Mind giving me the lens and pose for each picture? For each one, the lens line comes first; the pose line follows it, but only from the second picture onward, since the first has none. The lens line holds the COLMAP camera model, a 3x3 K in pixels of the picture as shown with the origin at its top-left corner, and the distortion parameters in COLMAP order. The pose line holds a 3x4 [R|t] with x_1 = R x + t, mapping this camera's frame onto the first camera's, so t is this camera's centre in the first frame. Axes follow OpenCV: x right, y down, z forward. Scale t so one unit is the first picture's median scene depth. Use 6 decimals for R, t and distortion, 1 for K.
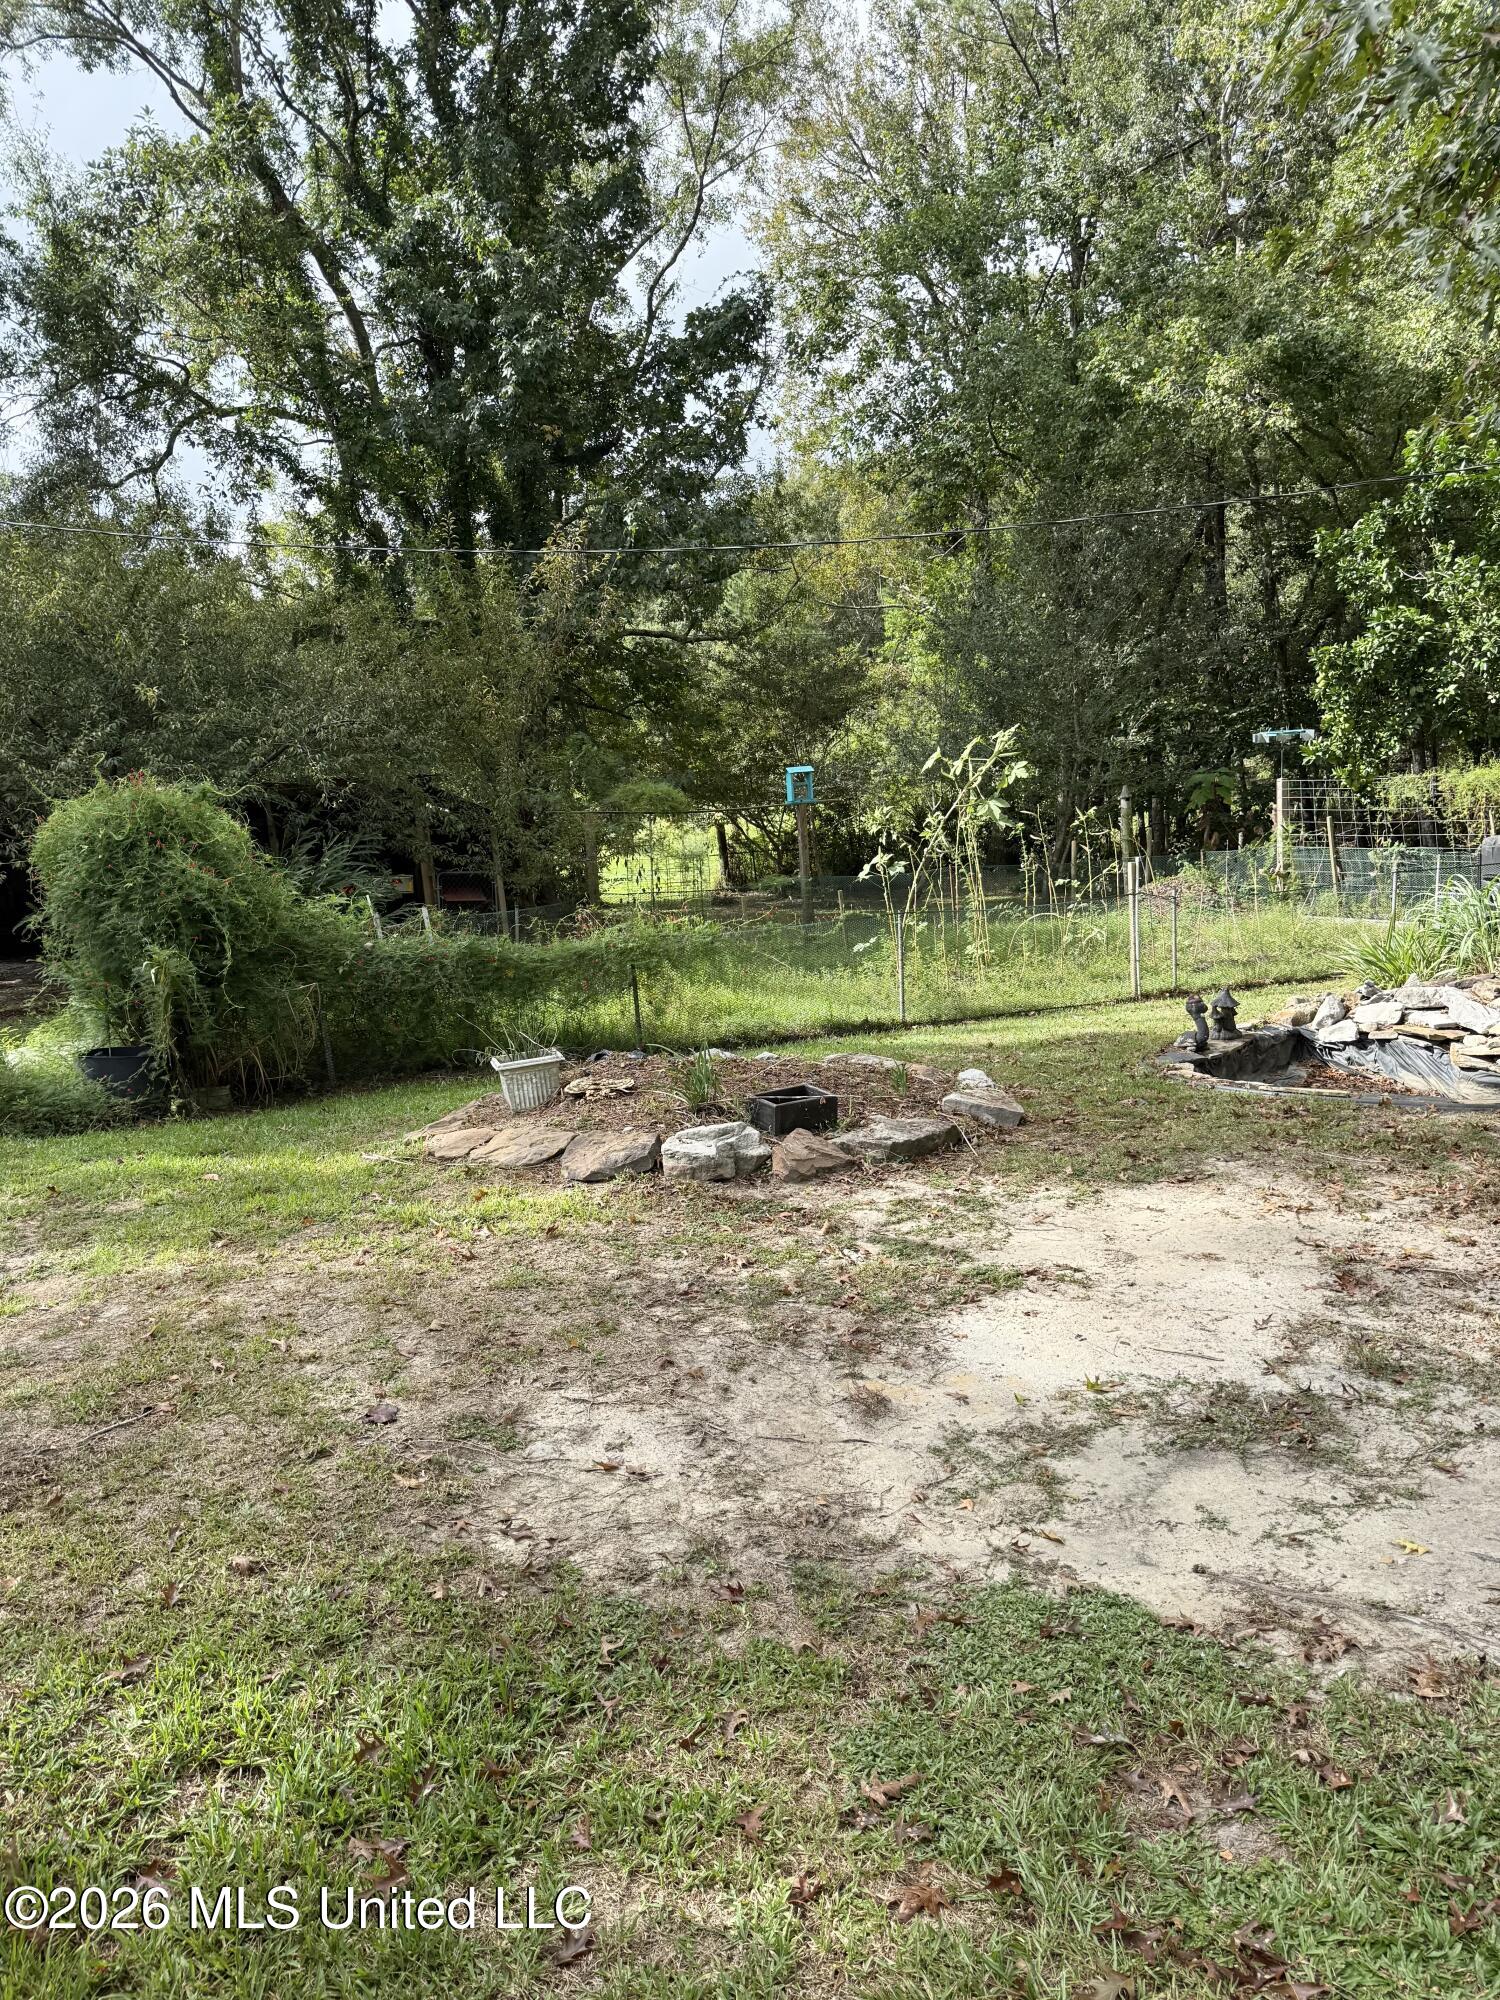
lens RADIAL K [[1400.9, 0, 738.6], [0, 1400.9, 995.0], [0, 0, 1]] dist [0.063203, -0.090393]
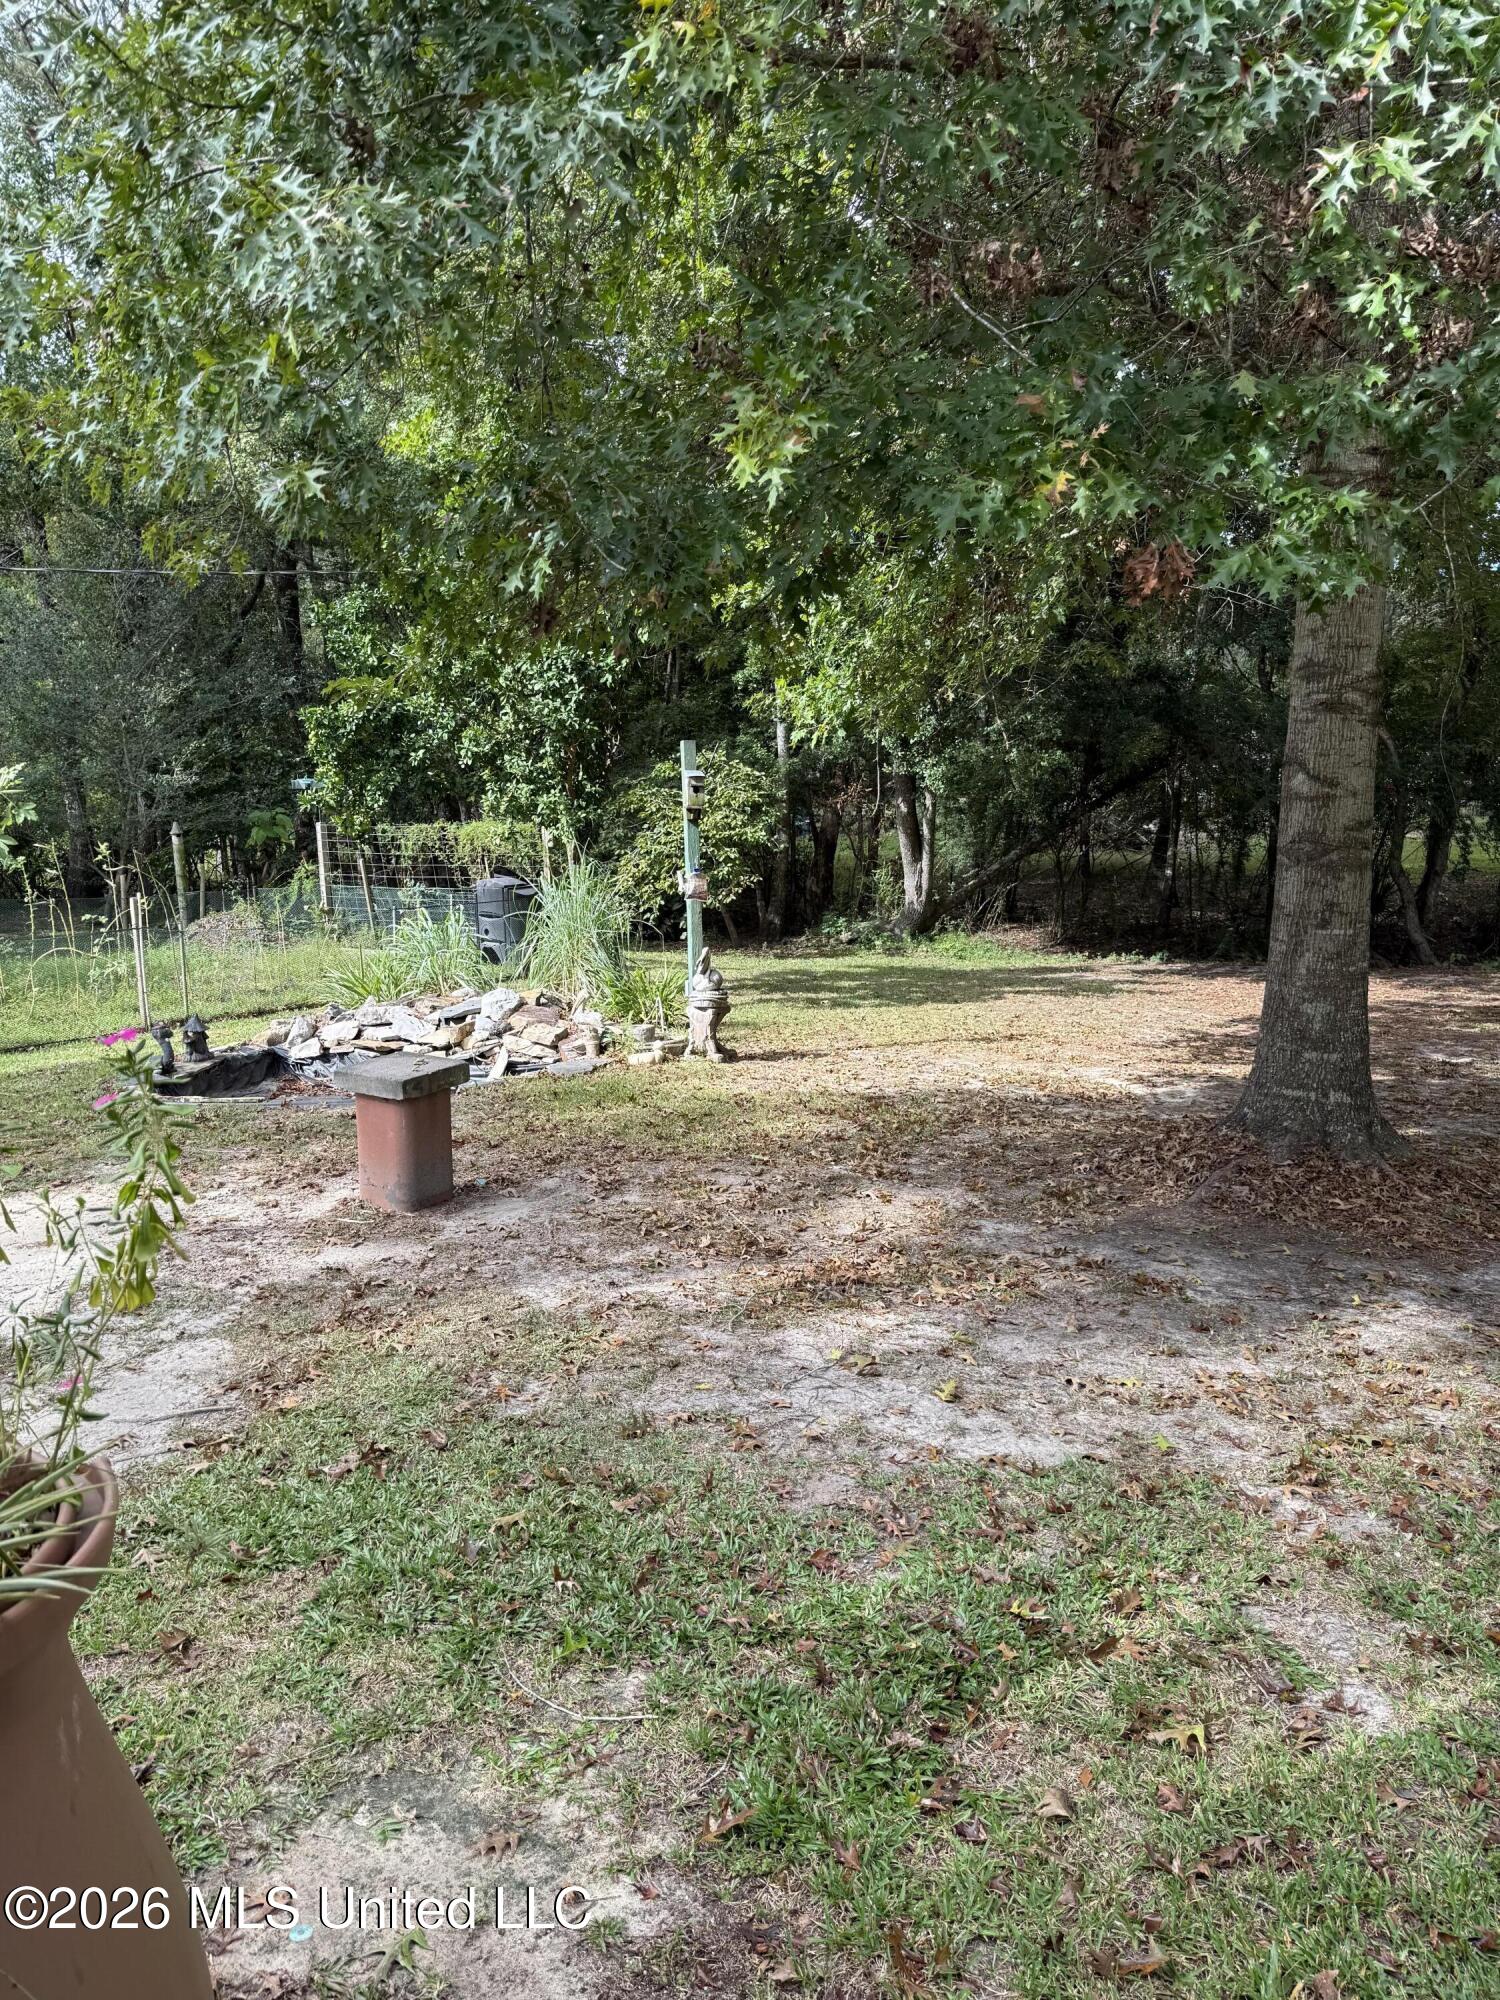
lens RADIAL K [[1400.9, 0, 761.0], [0, 1400.9, 1011.2], [0, 0, 1]] dist [0.063203, -0.090393]
pose [[0.831362, -0.038700, 0.554382, 0.097433], [0.046225, 0.998931, 0.000412, 0.011835], [-0.553806, 0.025284, 0.832262, -0.144881]]
